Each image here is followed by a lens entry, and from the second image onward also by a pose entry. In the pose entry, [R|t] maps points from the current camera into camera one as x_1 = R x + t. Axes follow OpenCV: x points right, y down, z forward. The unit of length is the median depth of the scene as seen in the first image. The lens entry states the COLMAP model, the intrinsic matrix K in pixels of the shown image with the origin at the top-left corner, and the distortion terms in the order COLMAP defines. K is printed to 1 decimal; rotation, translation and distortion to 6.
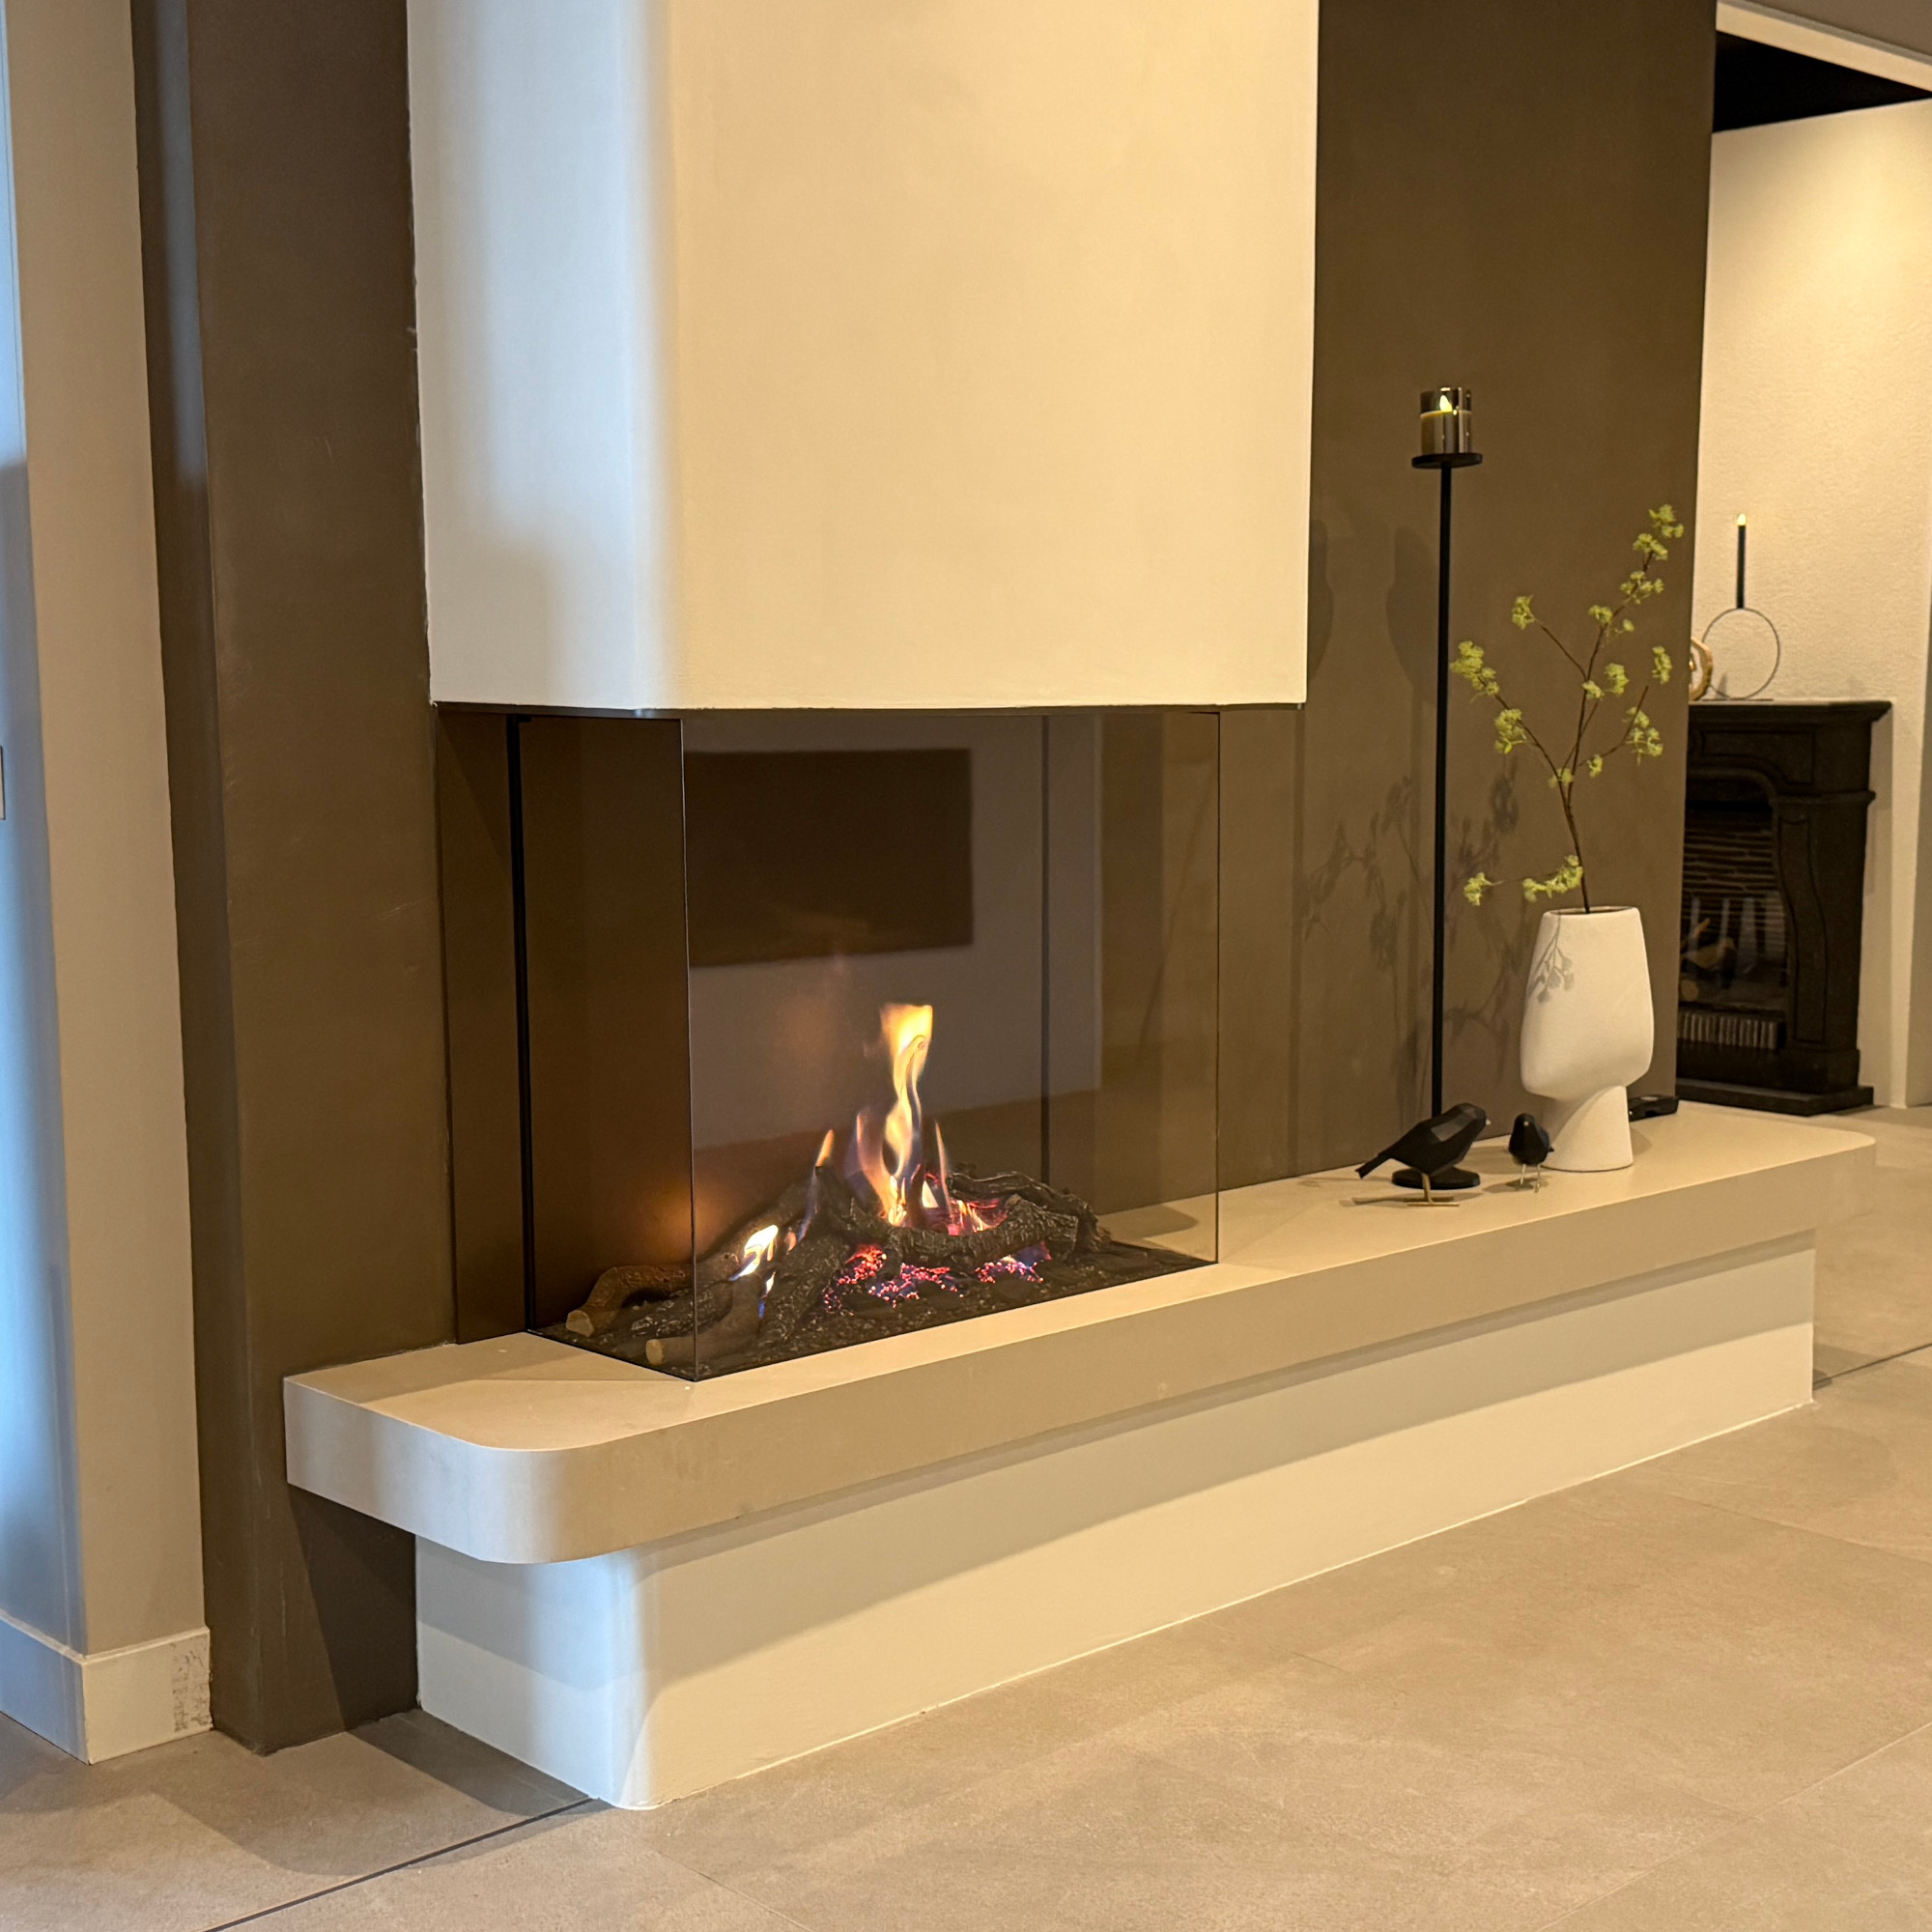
lens RADIAL K [[2635.4, 0, 1011.8], [0, 2635.4, 1052.0], [0, 0, 1]] dist [0.091199, 0.059583]
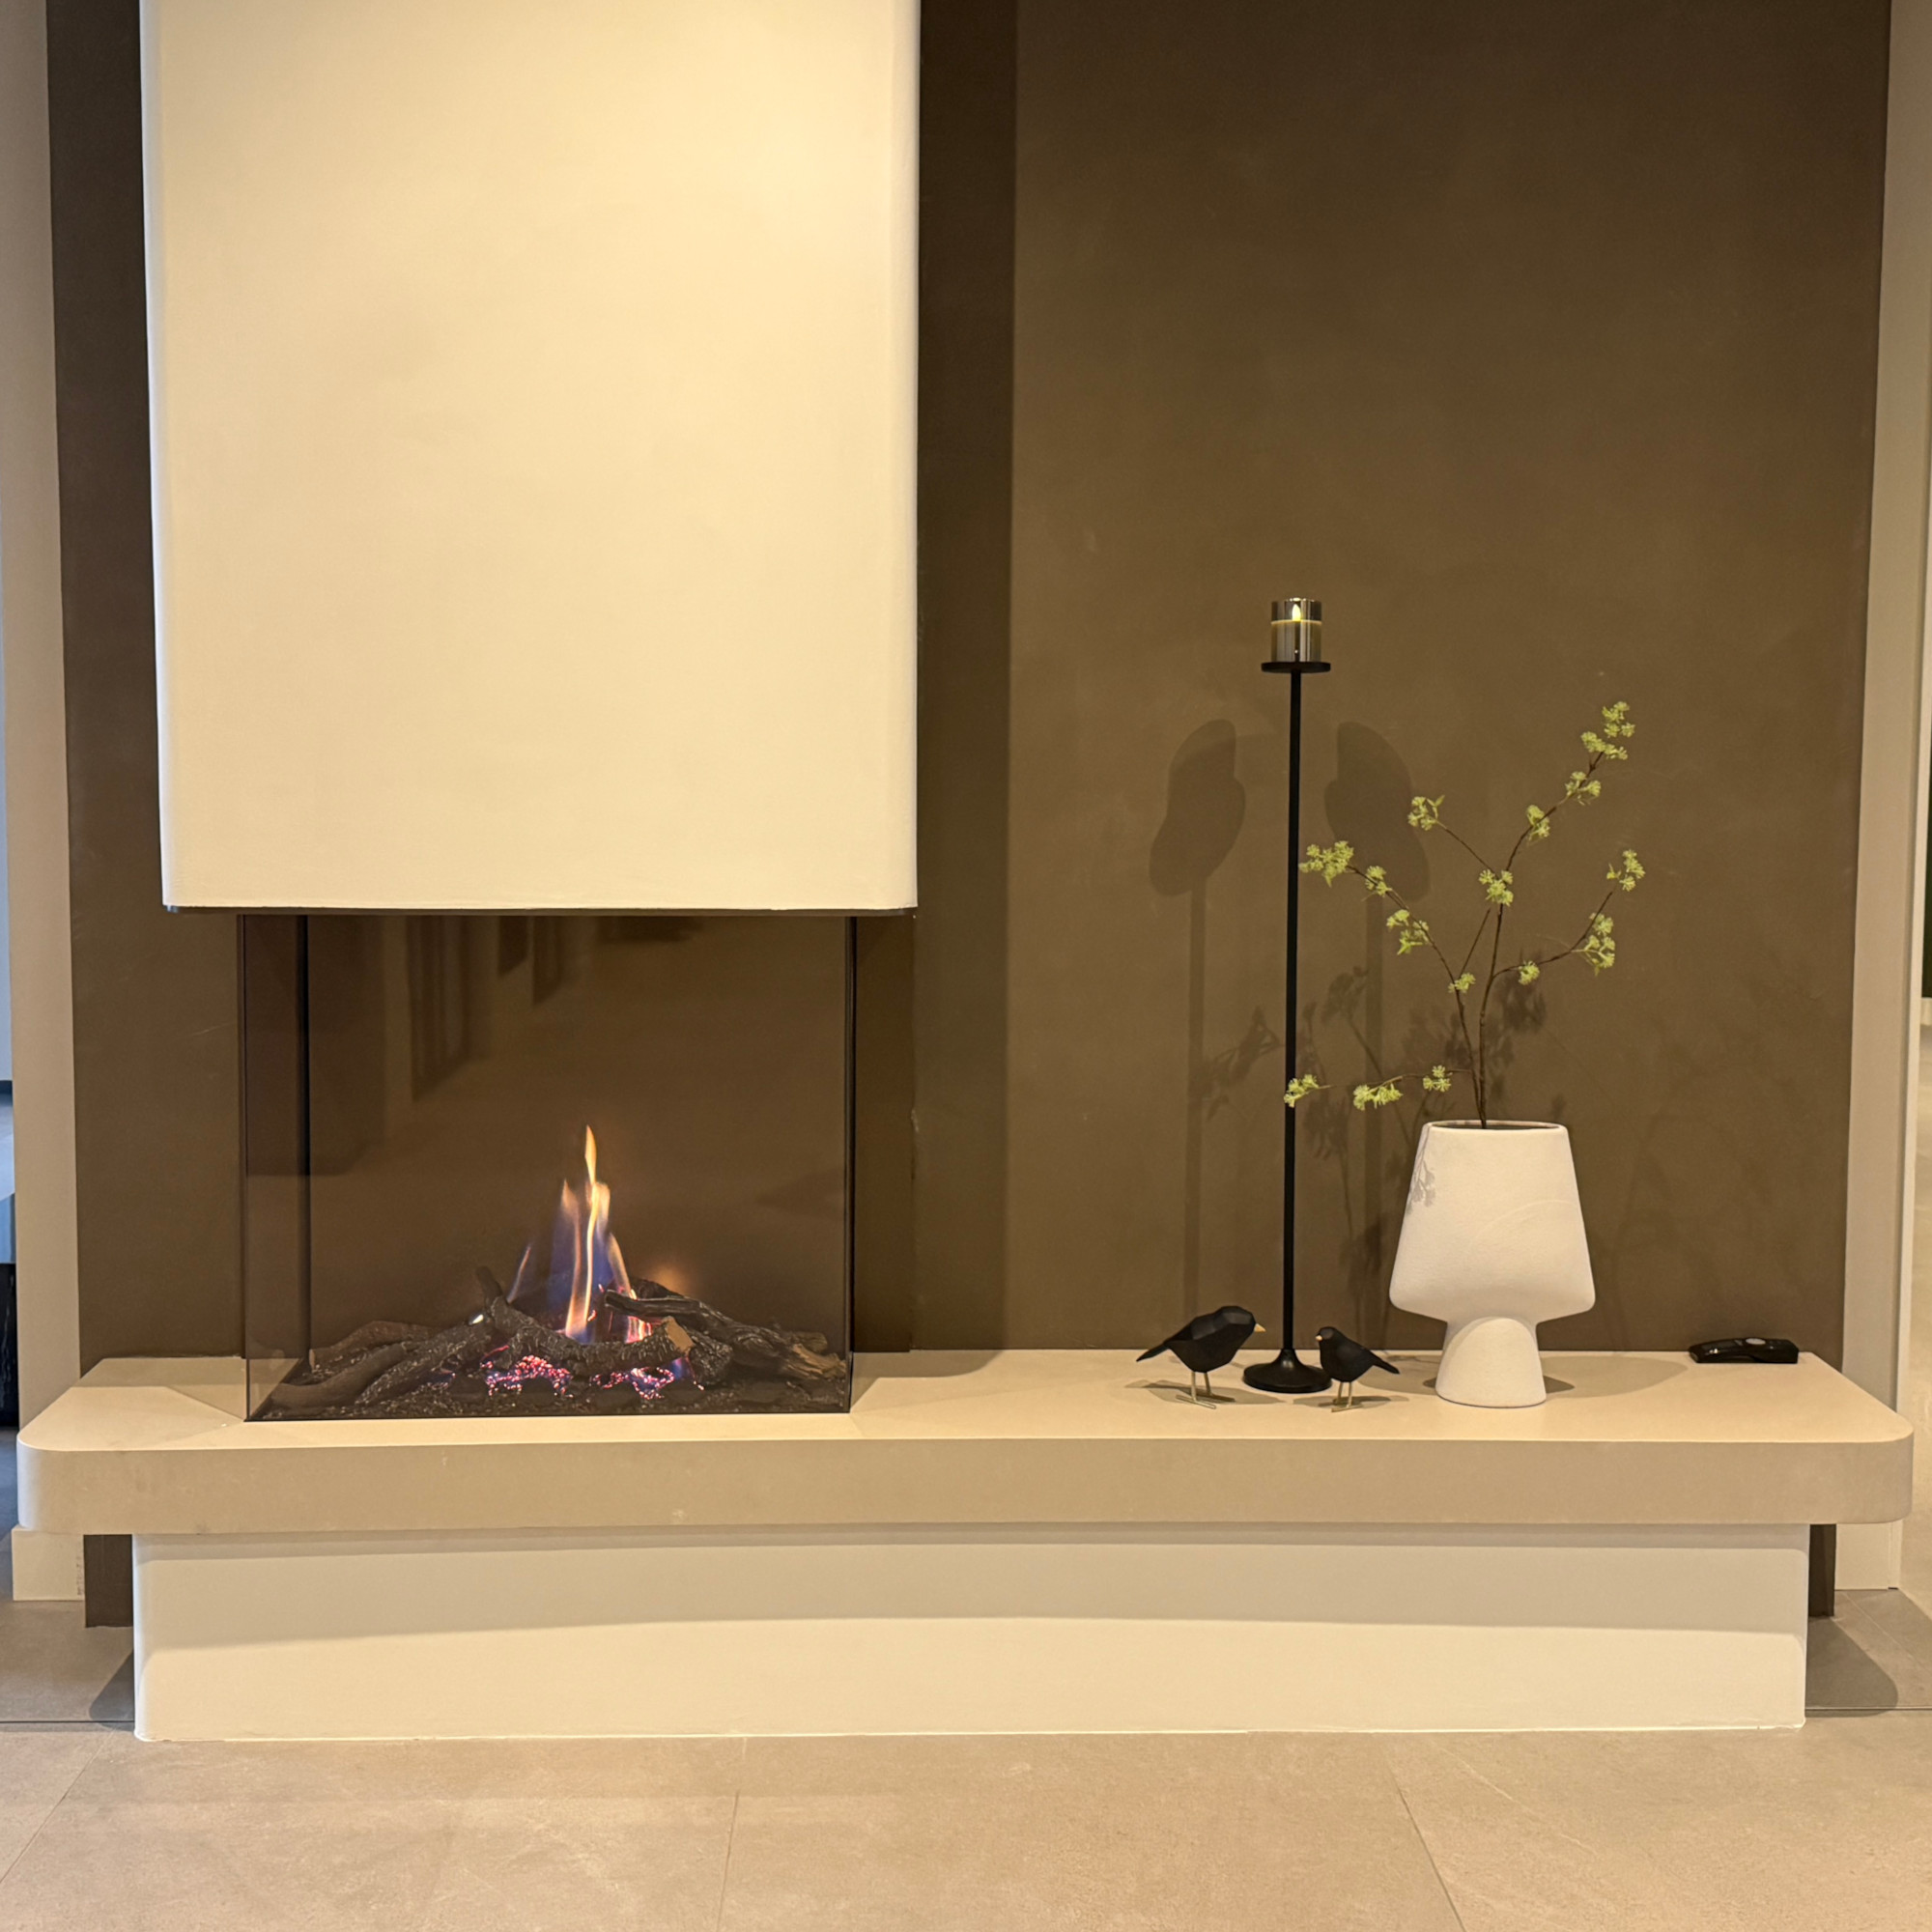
lens RADIAL K [[2322.9, 0, 972.9], [0, 2322.9, 883.3], [0, 0, 1]] dist [0.159958, -0.360947]
pose [[0.756367, 0.054270, -0.651893, 0.755734], [-0.100289, 0.994392, -0.033579, -0.113147], [0.646414, 0.090775, 0.757567, 0.290720]]
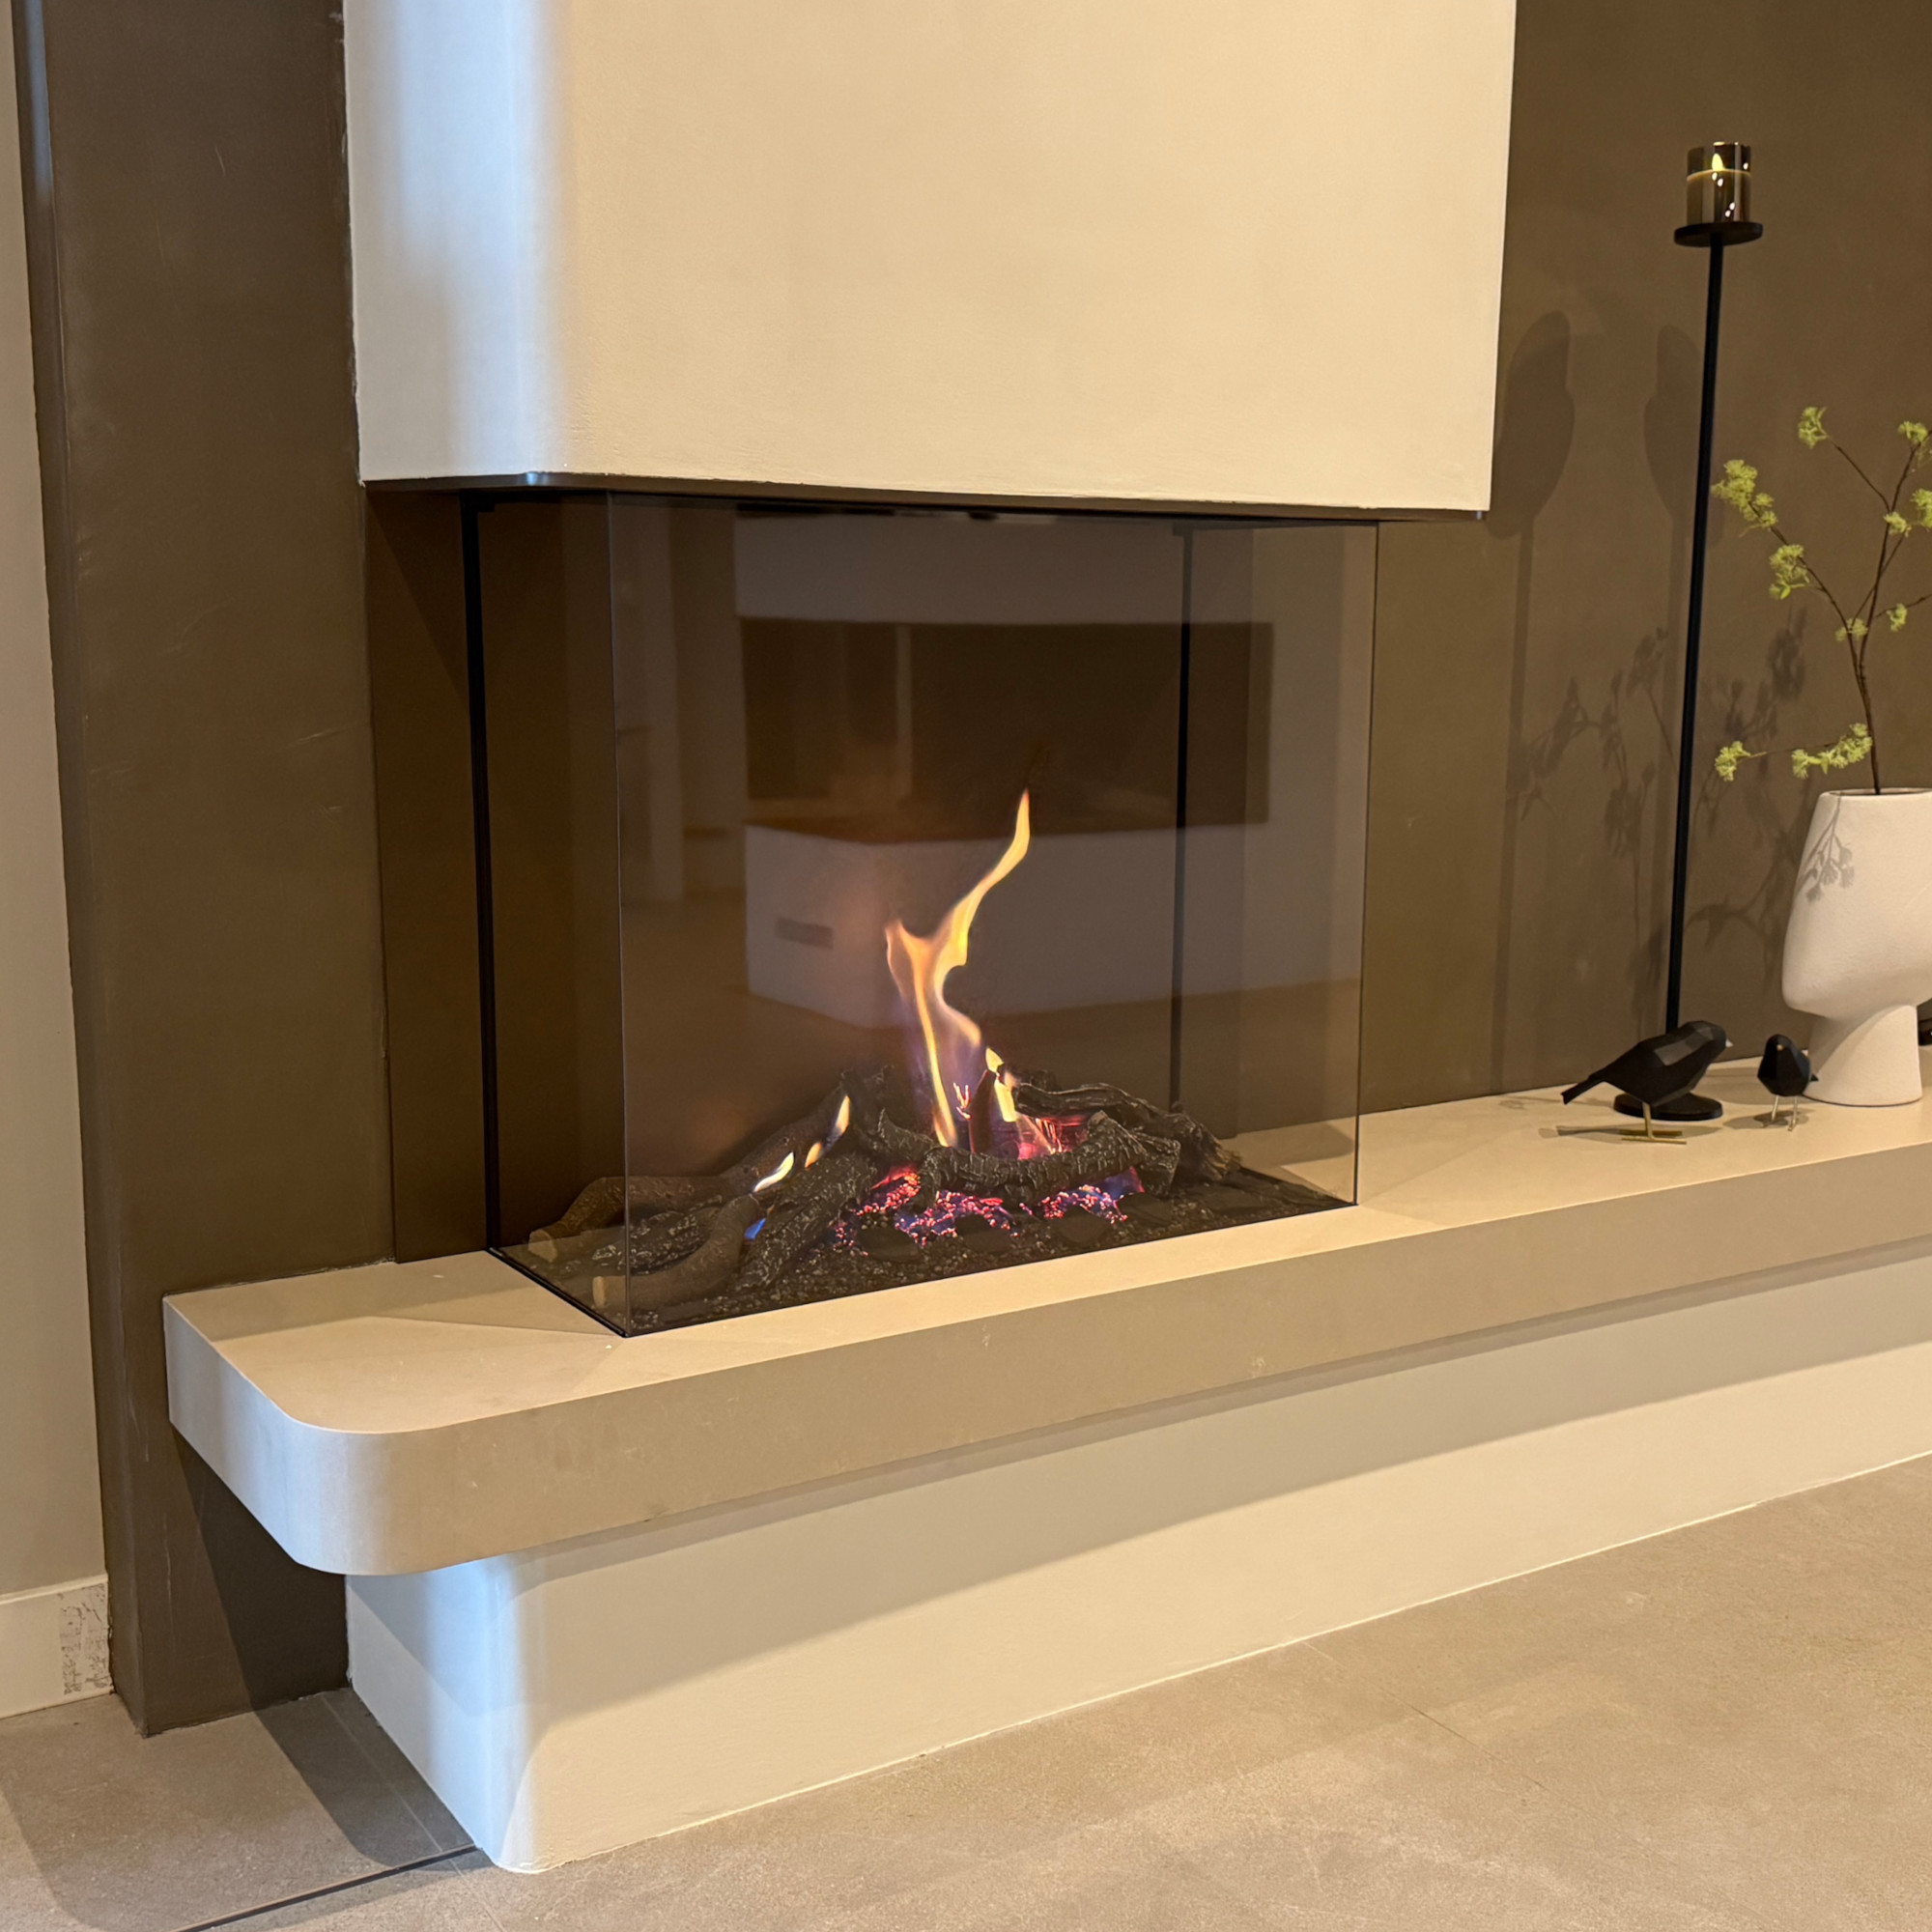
lens RADIAL K [[2278.1, 0, 1030.1], [0, 2278.1, 996.4], [0, 0, 1]] dist [0.154979, -0.313817]
pose [[0.985372, 0.042064, -0.165141, 0.095445], [-0.036816, 0.998719, 0.034709, -0.005875], [0.166390, -0.028122, 0.985659, 0.292335]]
